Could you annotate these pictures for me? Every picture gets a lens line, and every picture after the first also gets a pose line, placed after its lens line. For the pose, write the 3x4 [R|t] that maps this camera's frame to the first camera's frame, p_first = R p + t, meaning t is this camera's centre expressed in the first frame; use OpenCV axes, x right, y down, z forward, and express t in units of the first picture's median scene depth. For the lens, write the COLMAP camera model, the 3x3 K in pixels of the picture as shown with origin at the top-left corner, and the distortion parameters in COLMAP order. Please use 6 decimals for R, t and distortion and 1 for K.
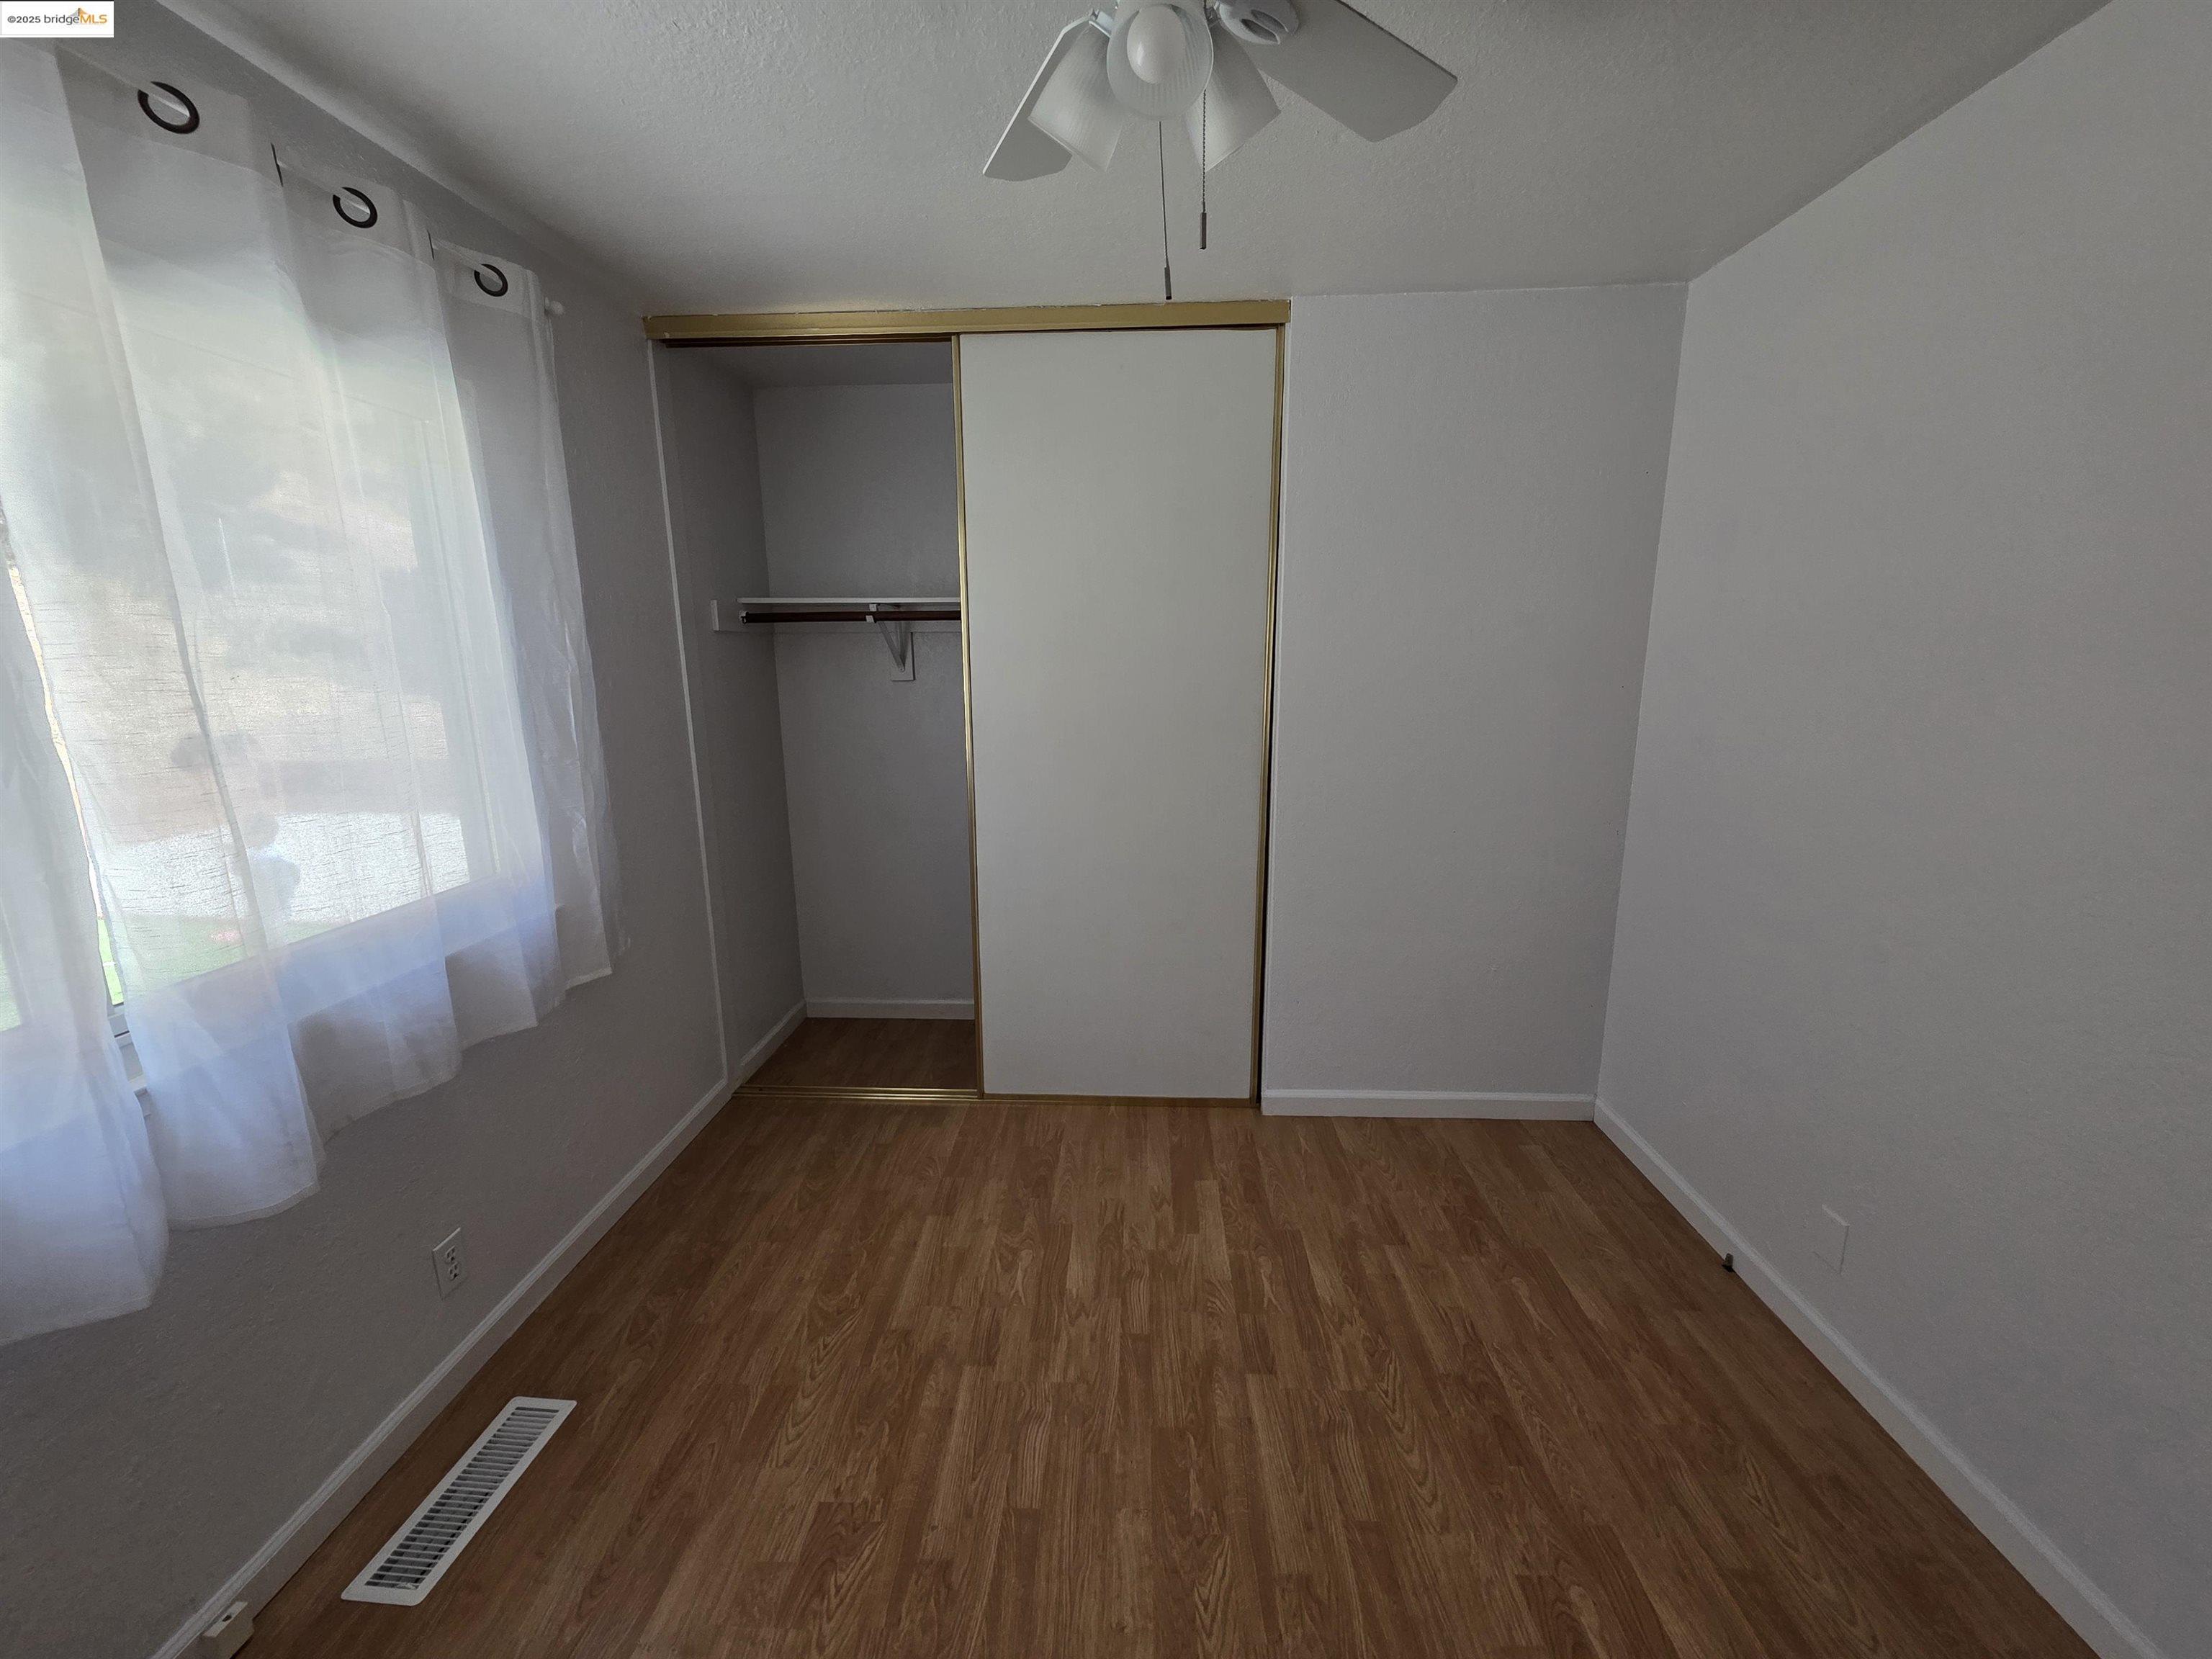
lens RADIAL K [[881.4, 0, 1095.9], [0, 881.4, 830.9], [0, 0, 1]] dist [0.001478, 0.000113]
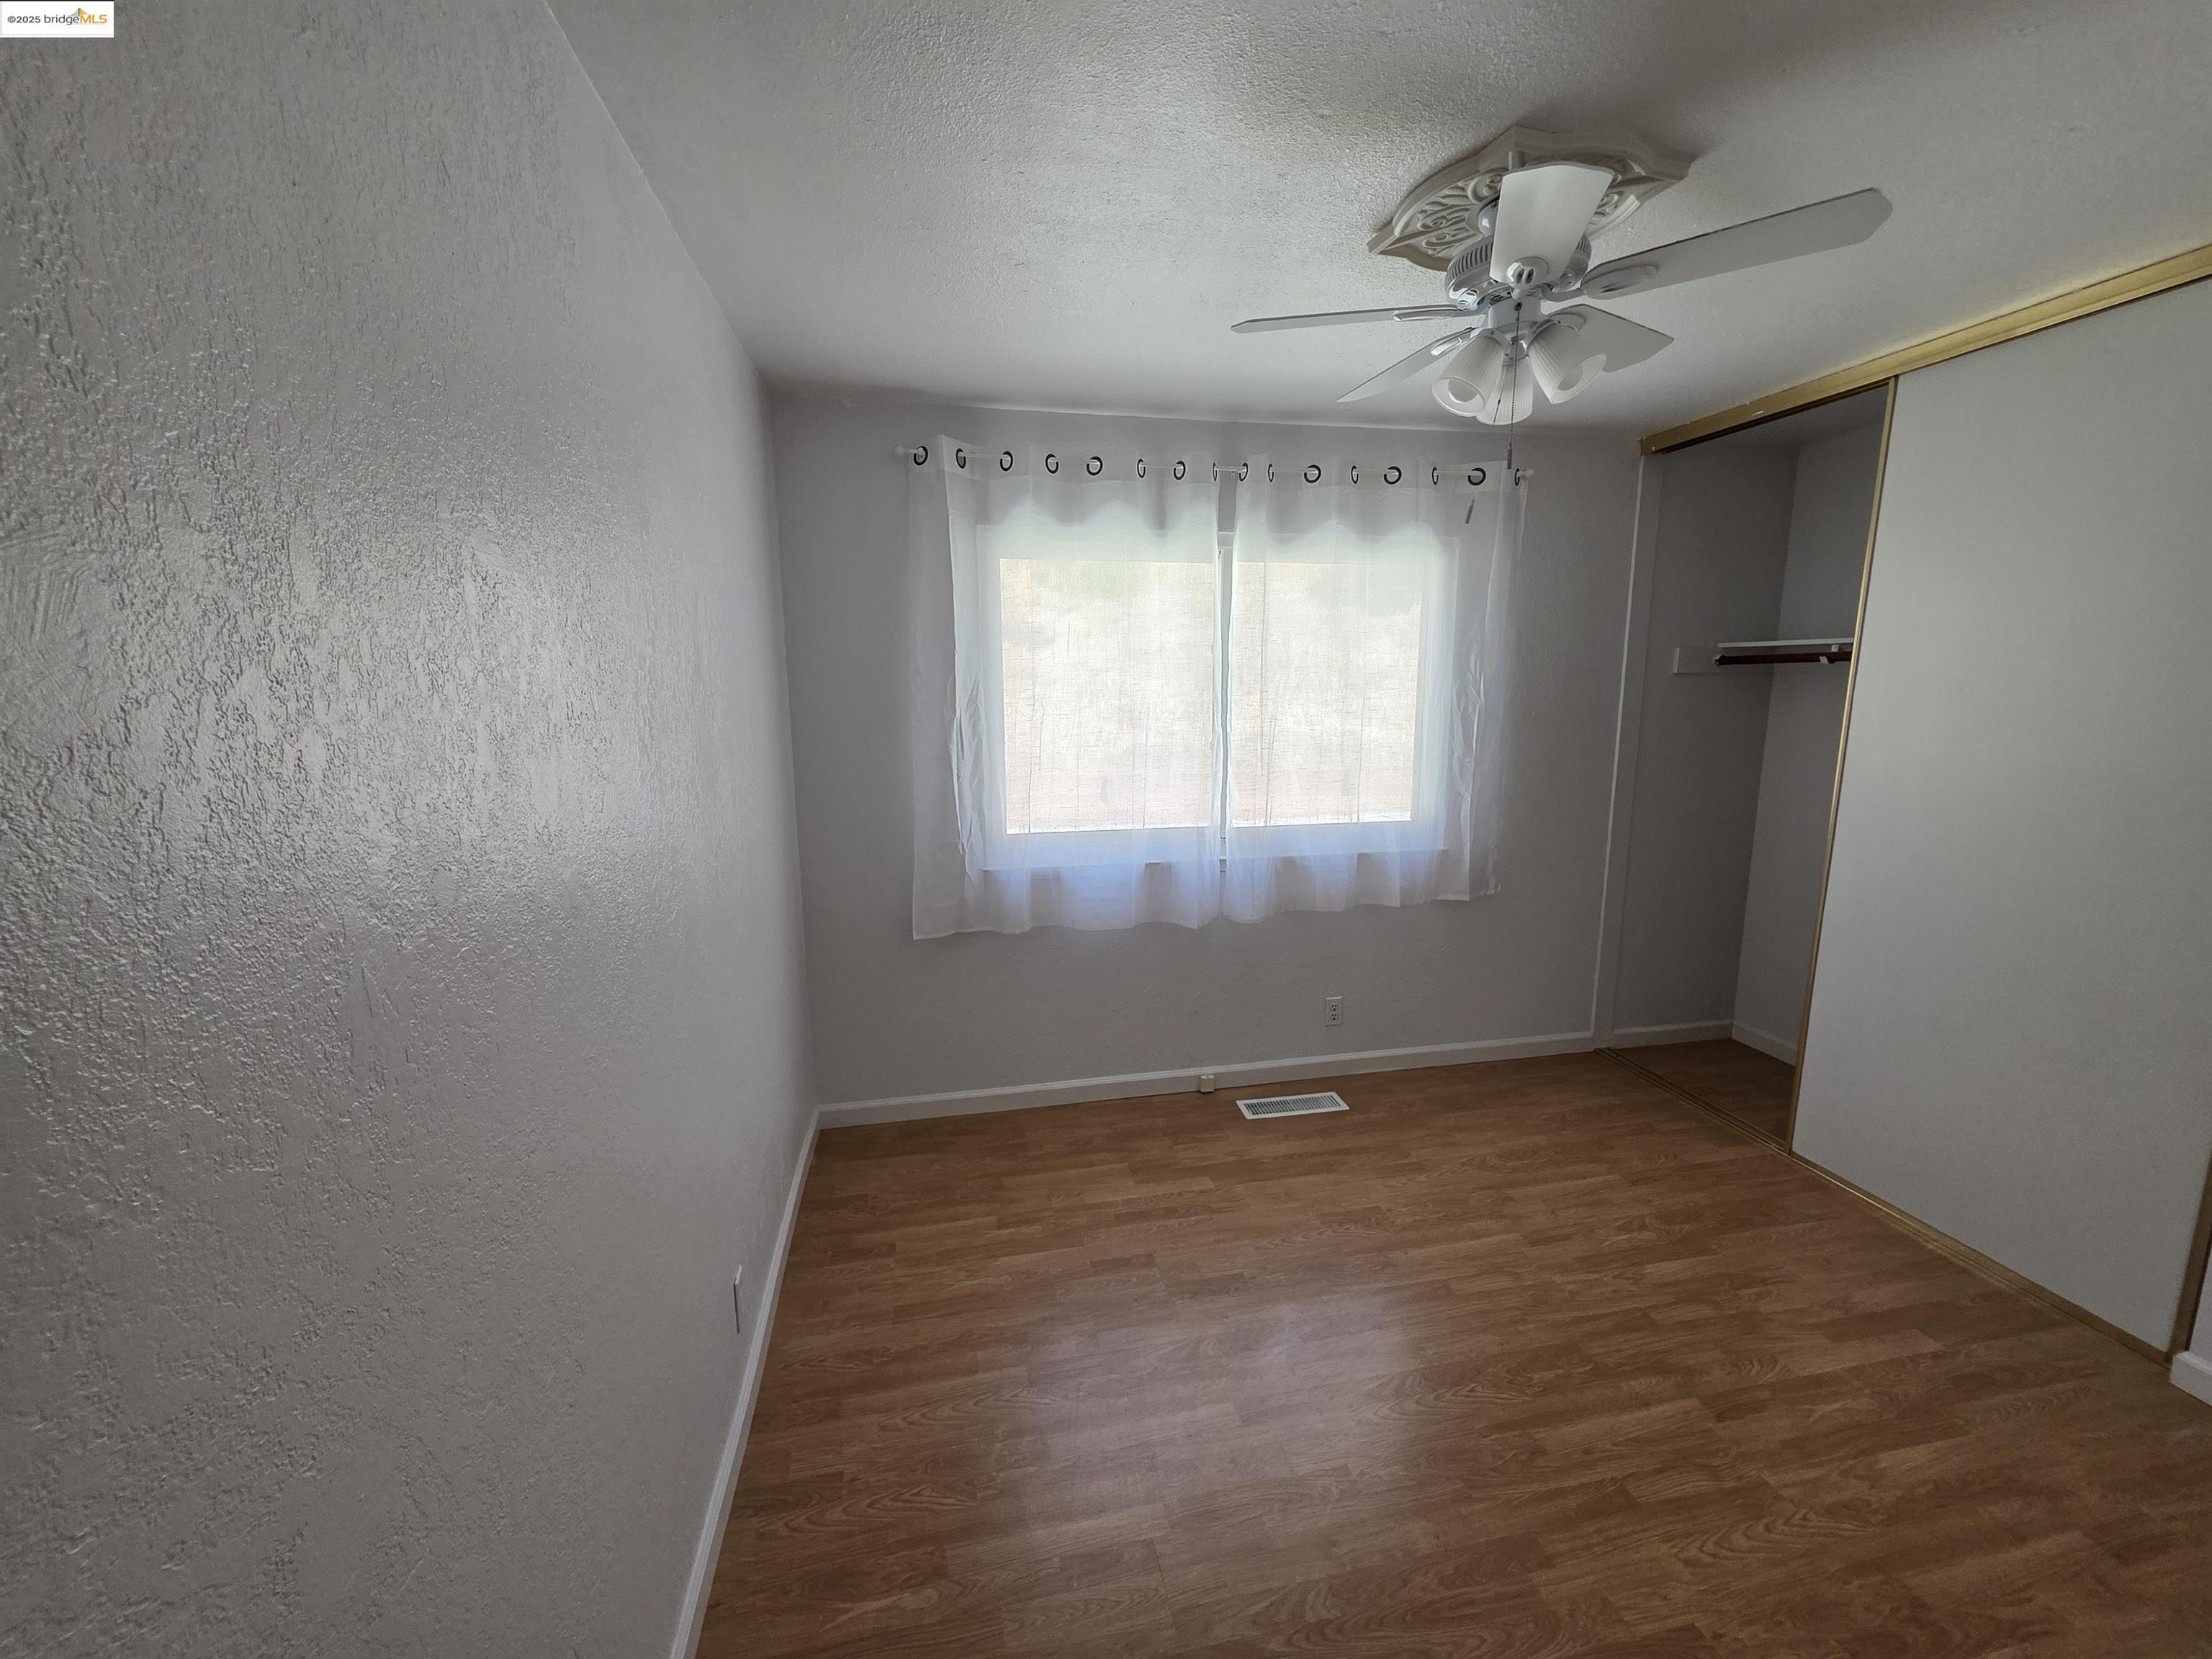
lens RADIAL K [[881.4, 0, 1115.9], [0, 881.4, 827.7], [0, 0, 1]] dist [0.001478, 0.000113]
pose [[0.254617, 0.164878, -0.952883, 0.751482], [-0.191574, 0.974429, 0.117416, -0.024011], [0.947876, 0.152652, 0.279693, -0.031600]]
